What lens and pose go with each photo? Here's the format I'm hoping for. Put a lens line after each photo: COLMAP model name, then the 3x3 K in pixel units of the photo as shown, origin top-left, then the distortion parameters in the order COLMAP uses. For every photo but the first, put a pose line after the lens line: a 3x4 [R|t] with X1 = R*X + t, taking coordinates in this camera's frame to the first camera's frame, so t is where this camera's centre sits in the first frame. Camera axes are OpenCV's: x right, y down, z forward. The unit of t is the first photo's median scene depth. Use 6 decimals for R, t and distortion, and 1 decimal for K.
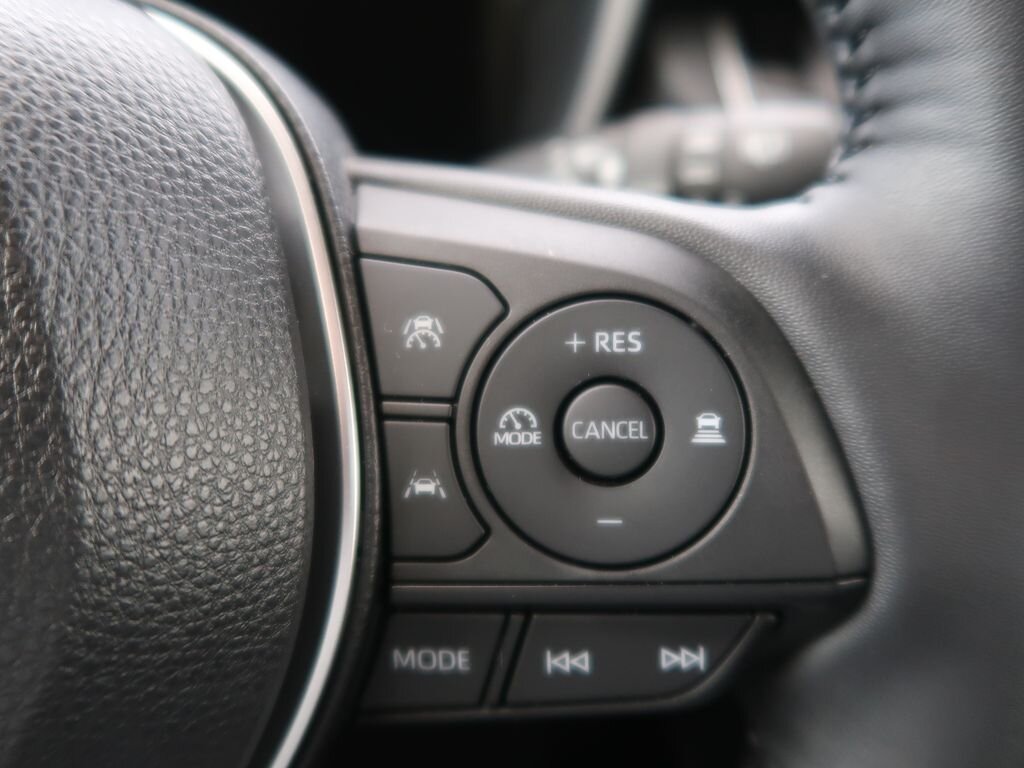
lens RADIAL K [[781.5, 0, 512.0], [0, 781.5, 384.0], [0, 0, 1]] dist [-0.008527, -0.004037]
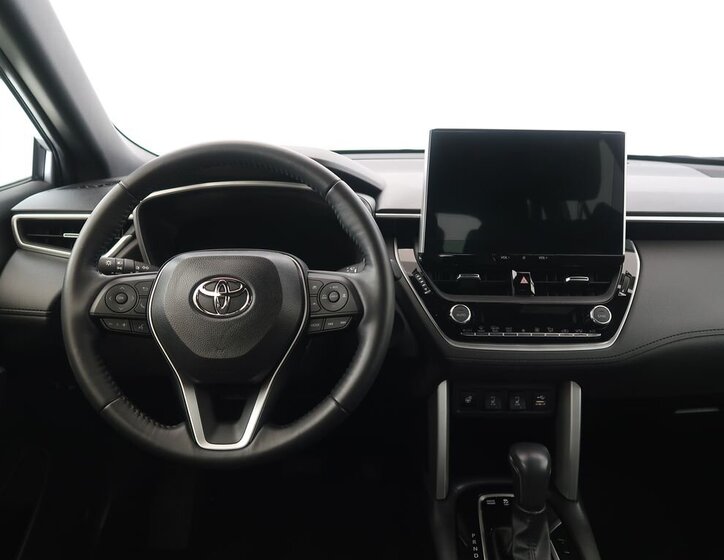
lens RADIAL K [[547.9, 0, 362.0], [0, 547.9, 280.0], [0, 0, 1]] dist [-0.065763, -0.002369]
pose [[0.990020, -0.045955, -0.133222, 1.281623], [0.008125, 0.962377, -0.271596, 1.579118], [0.140691, 0.267803, 0.953146, -4.988568]]
